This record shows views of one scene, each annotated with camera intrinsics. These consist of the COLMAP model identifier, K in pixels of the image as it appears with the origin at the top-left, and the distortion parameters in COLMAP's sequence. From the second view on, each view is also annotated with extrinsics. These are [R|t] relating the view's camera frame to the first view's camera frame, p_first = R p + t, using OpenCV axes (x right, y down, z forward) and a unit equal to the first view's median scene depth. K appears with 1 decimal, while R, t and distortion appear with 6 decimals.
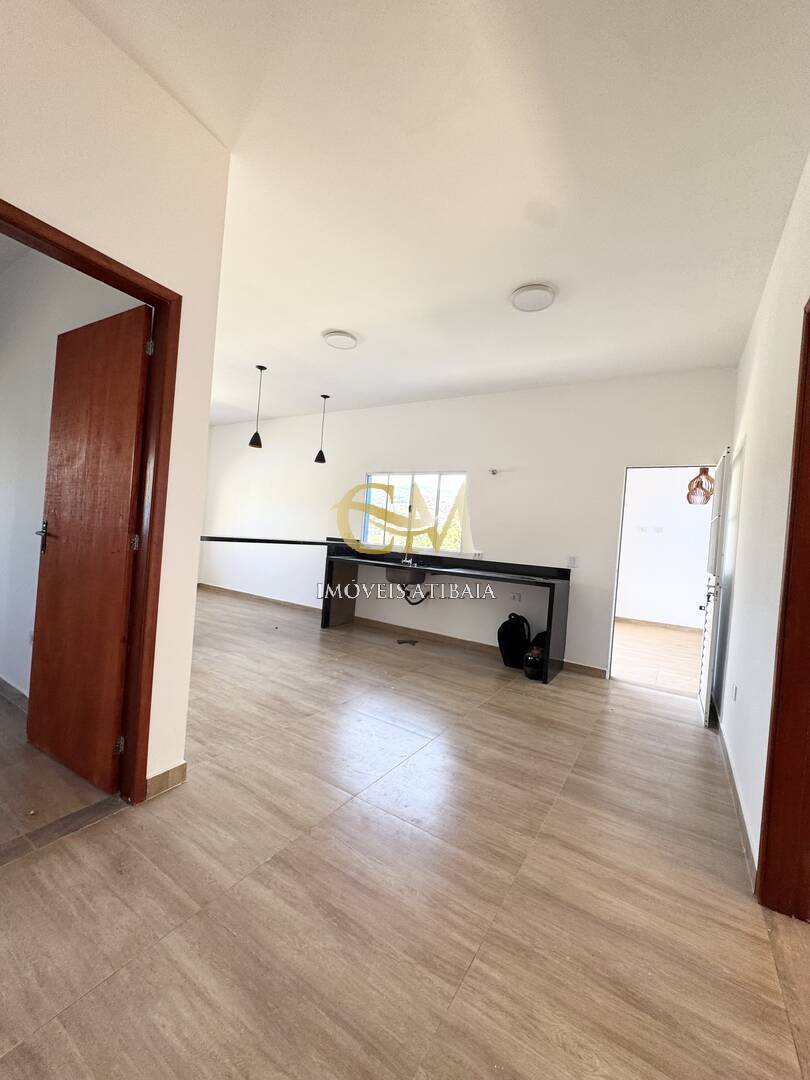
lens RADIAL K [[432.8, 0, 406.6], [0, 432.8, 539.0], [0, 0, 1]] dist [-0.002212, 0.000170]
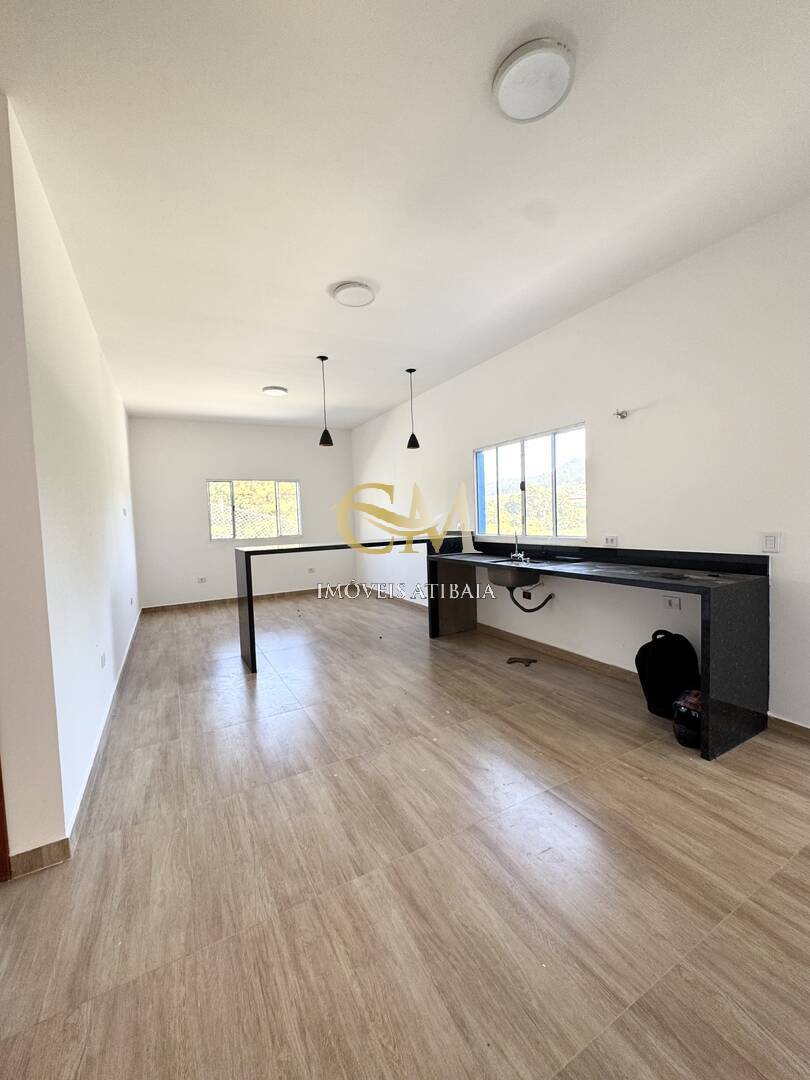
lens RADIAL K [[432.8, 0, 406.6], [0, 432.8, 539.0], [0, 0, 1]] dist [-0.002212, 0.000170]
pose [[0.867260, -0.084698, -0.490597, 0.242209], [0.103425, 0.994575, 0.011126, -0.007431], [0.486994, -0.060389, 0.871315, 0.270219]]
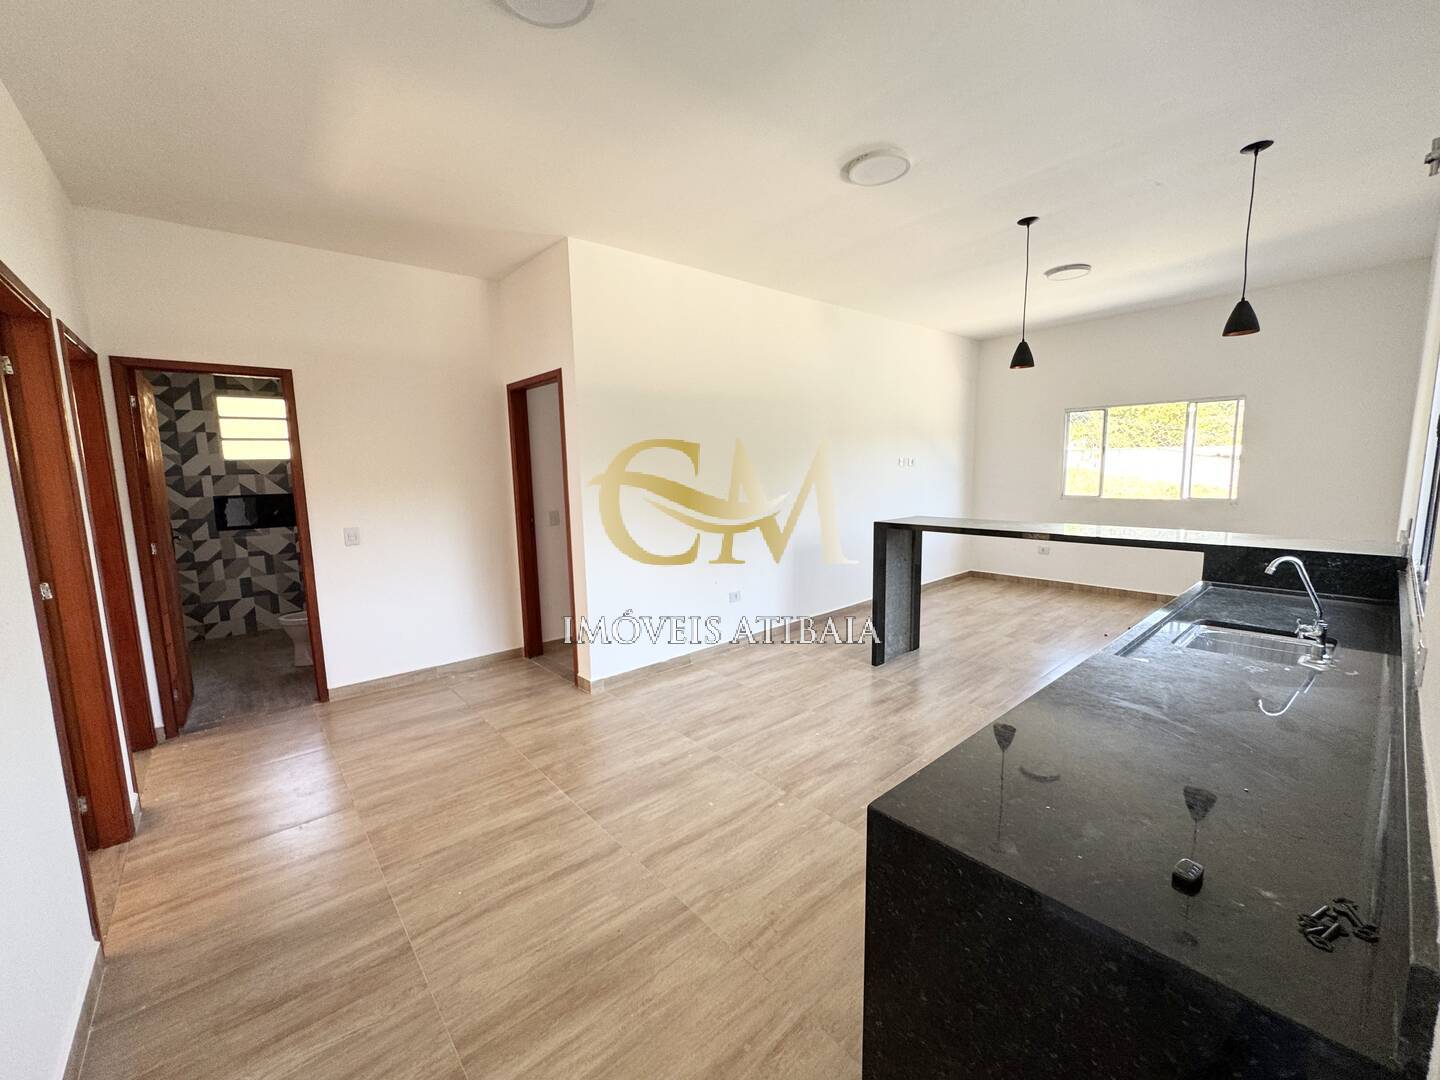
lens RADIAL K [[579.0, 0, 717.0], [0, 579.0, 540.8], [0, 0, 1]] dist [-0.003717, -0.000576]
pose [[-0.301546, 0.054843, -0.951873, 0.523524], [0.000710, 0.998357, 0.057297, -0.028884], [0.953451, 0.016602, -0.301089, 0.874702]]
